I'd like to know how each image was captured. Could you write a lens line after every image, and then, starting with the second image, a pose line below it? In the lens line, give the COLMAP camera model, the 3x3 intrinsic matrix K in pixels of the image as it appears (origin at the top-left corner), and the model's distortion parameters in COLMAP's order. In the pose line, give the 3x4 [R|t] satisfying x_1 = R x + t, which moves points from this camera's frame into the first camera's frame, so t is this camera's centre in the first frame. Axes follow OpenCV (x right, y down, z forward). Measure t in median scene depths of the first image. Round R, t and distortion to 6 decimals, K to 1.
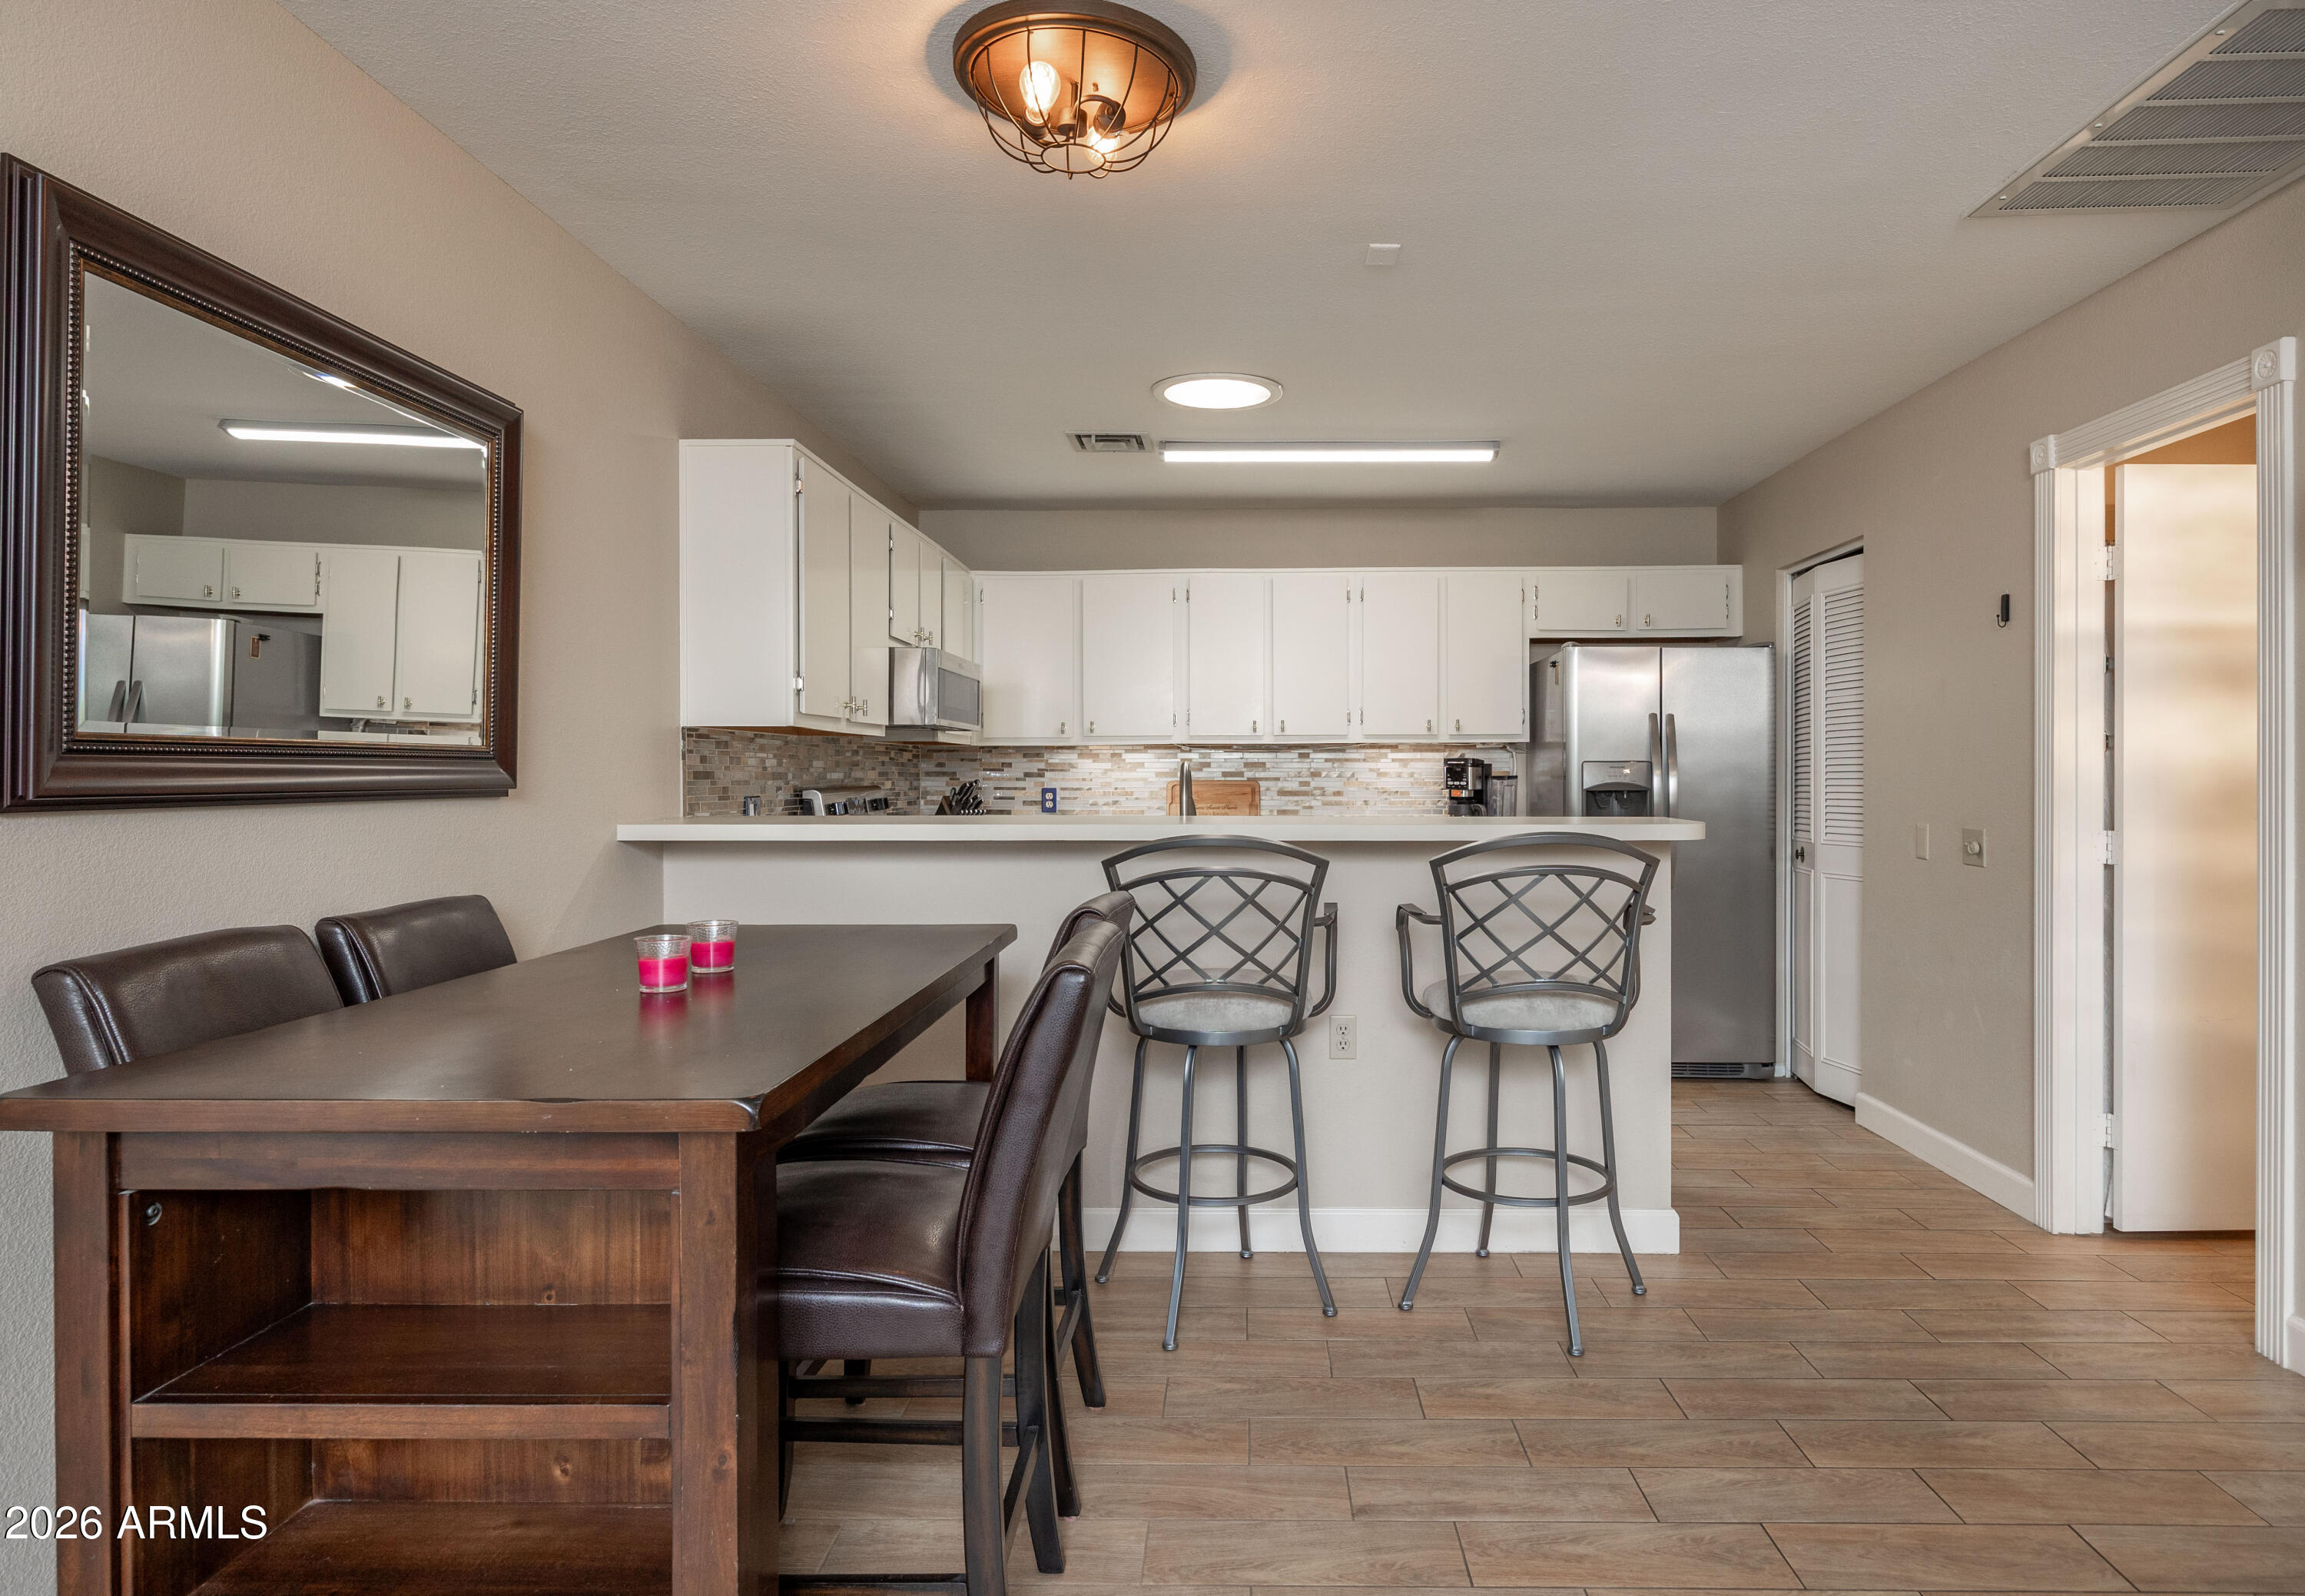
lens RADIAL K [[1329.7, 0, 1228.4], [0, 1329.7, 783.6], [0, 0, 1]] dist [-0.004379, -0.001346]
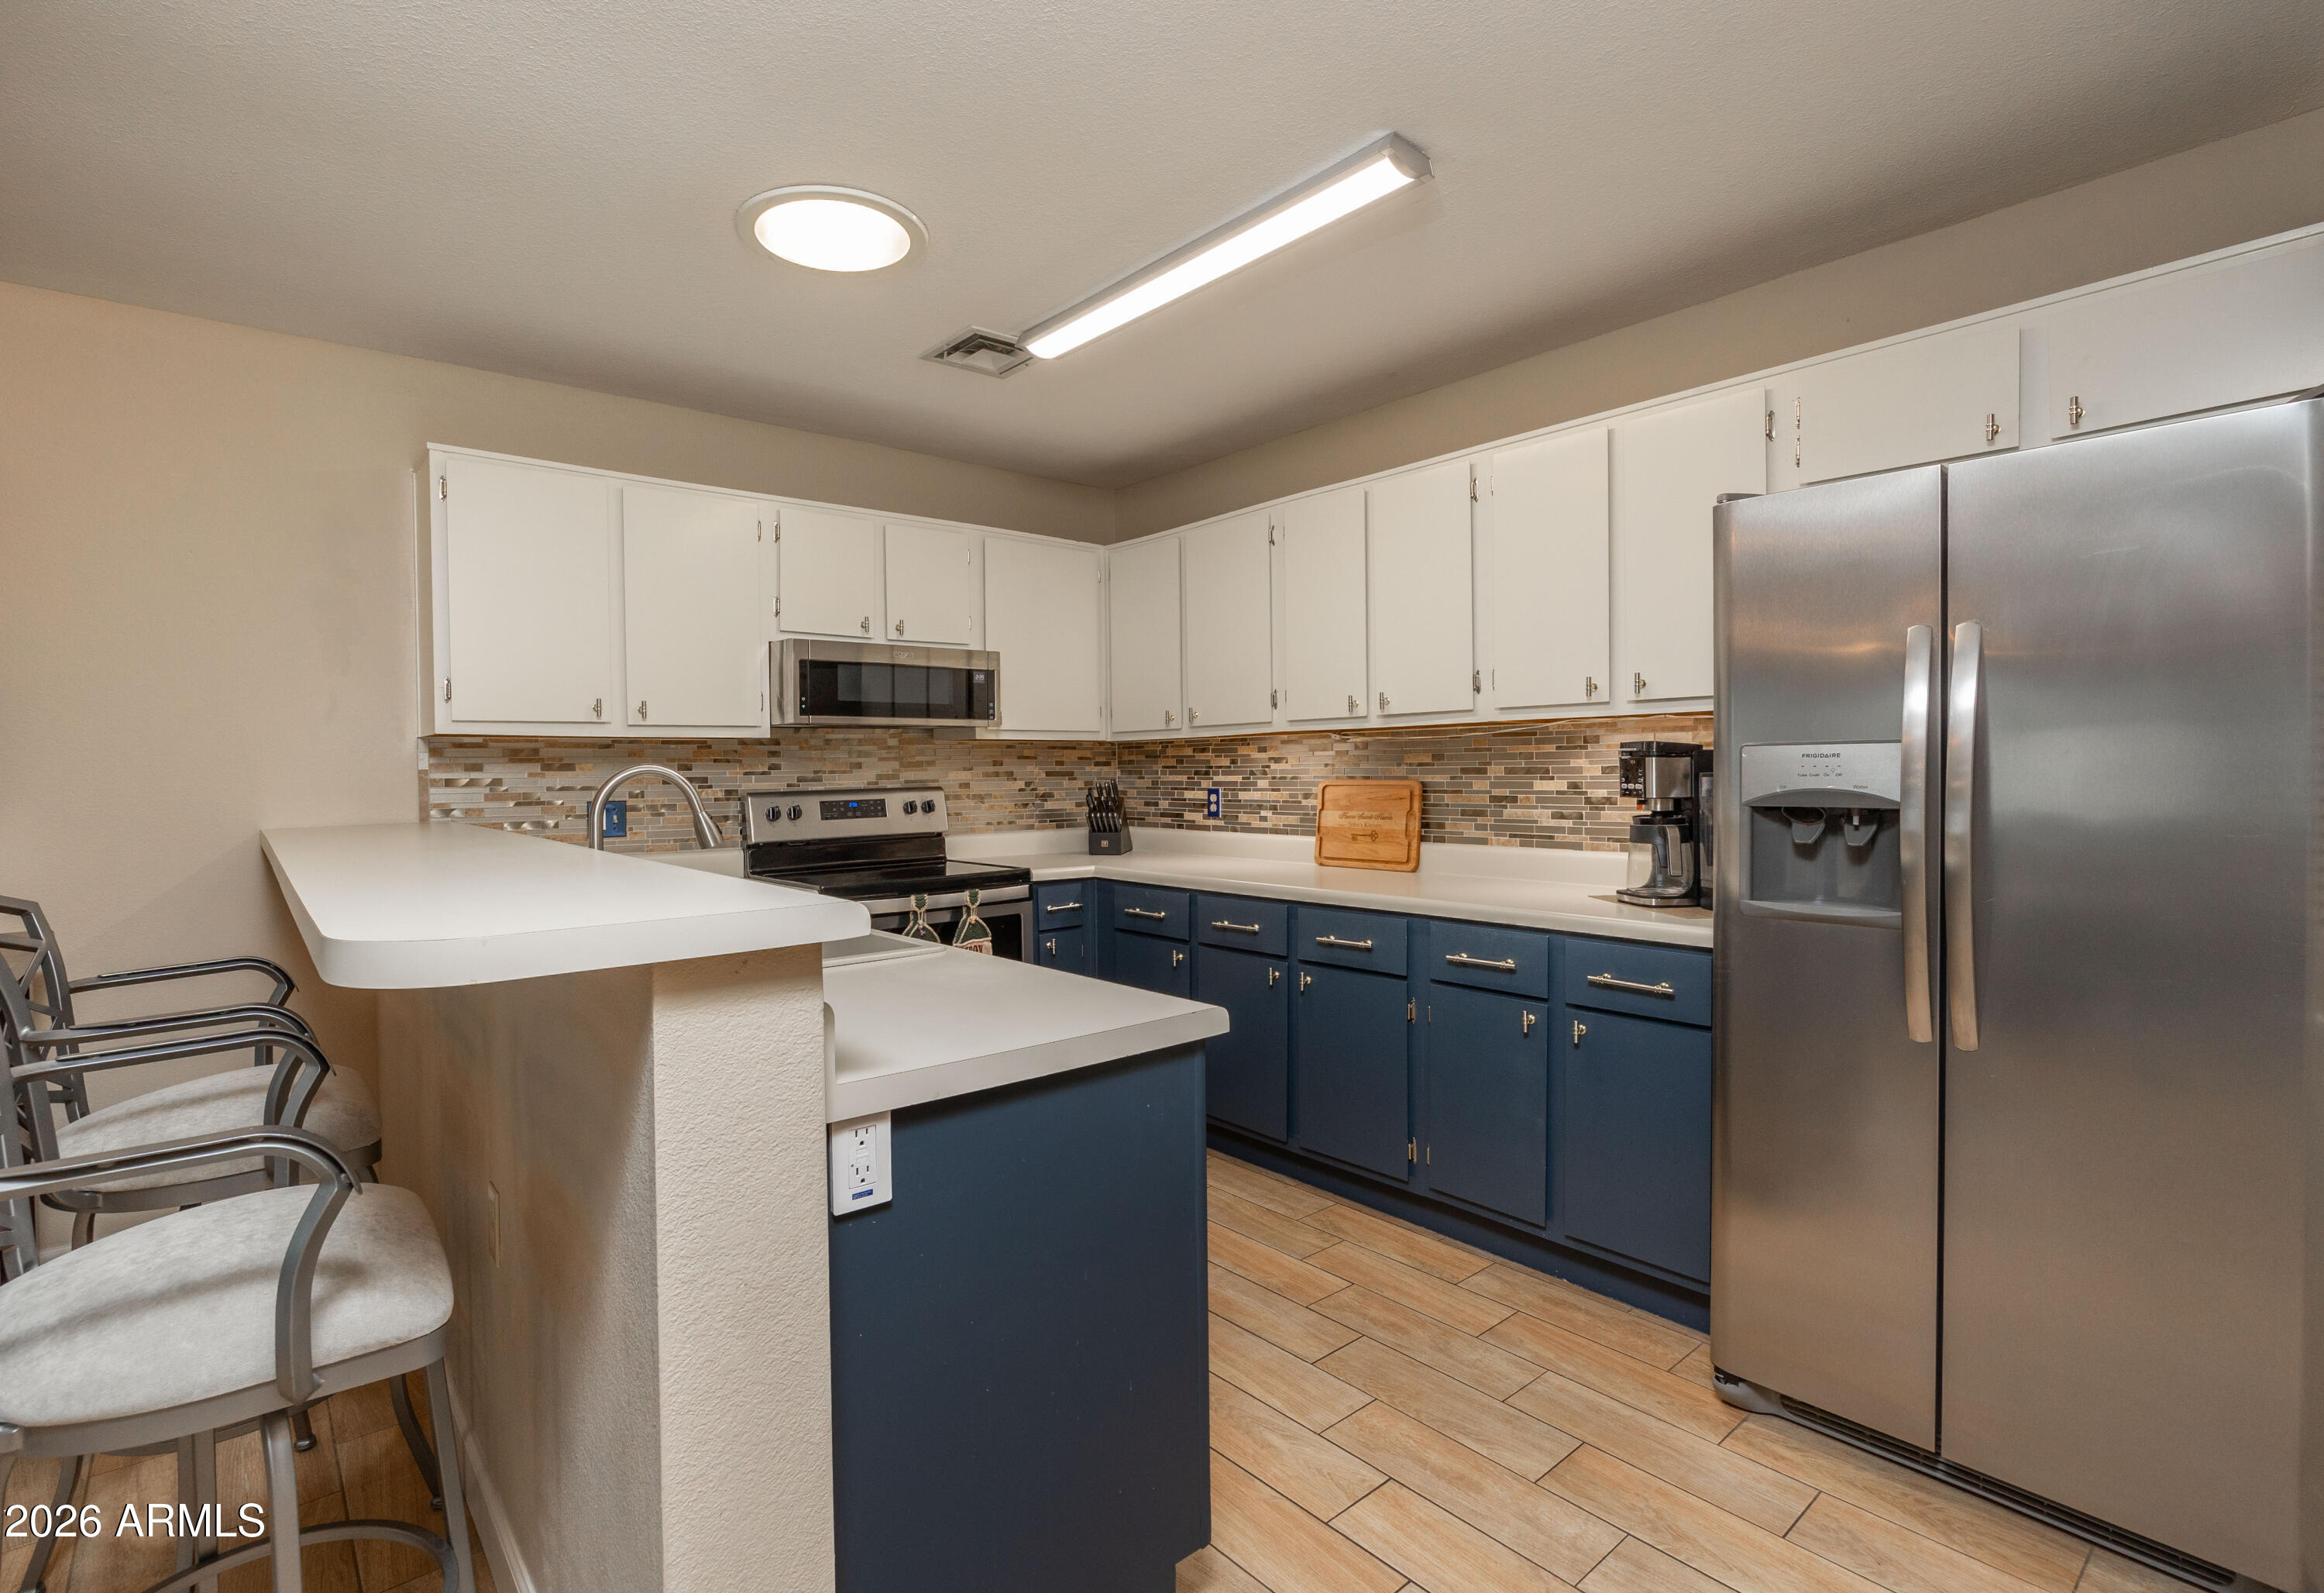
lens RADIAL K [[1105.1, 0, 1122.7], [0, 1105.1, 782.5], [0, 0, 1]] dist [-0.011266, -0.000025]
pose [[0.646992, 0.002317, -0.762493, 0.485046], [0.005438, 0.999956, 0.007653, -0.008276], [0.762477, -0.009098, 0.646951, 0.668063]]
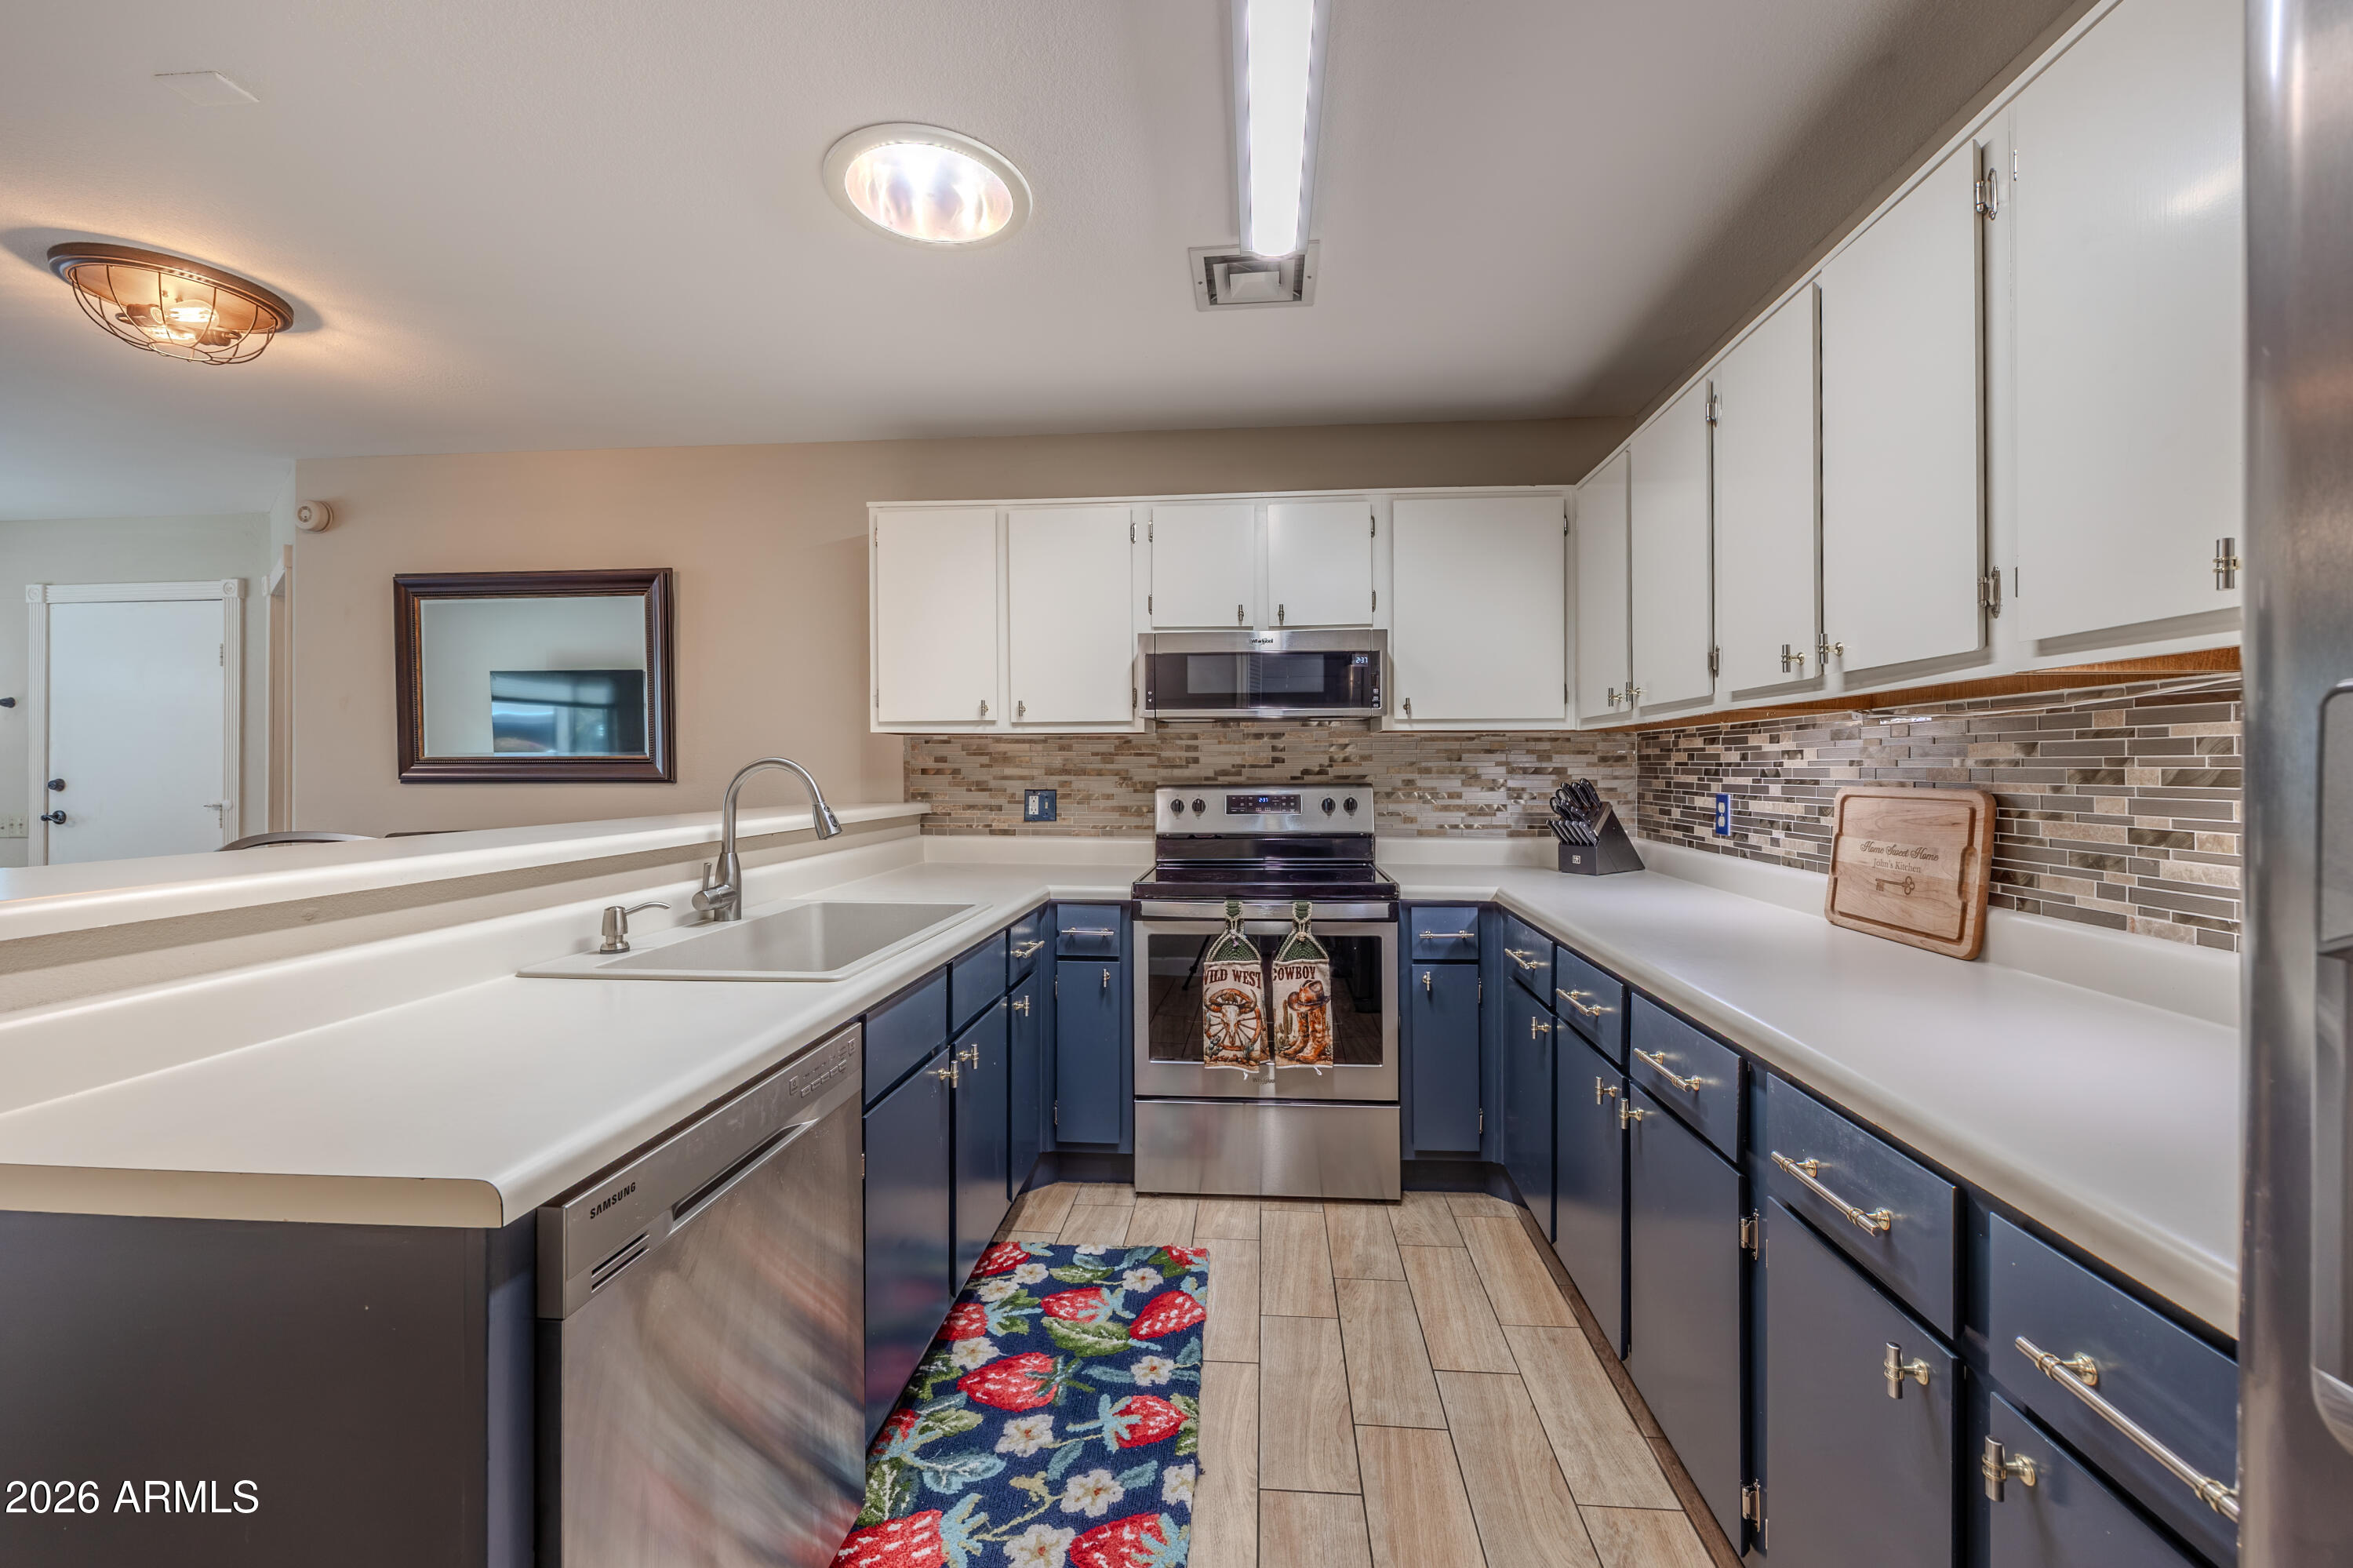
lens RADIAL K [[926.3, 0, 1181.7], [0, 926.3, 763.1], [0, 0, 1]] dist [0.001321, 0.000144]
pose [[-0.068350, -0.003633, -0.997655, 0.400624], [-0.006127, 0.999976, -0.003222, -0.010771], [0.997643, 0.005892, -0.068370, 1.047444]]
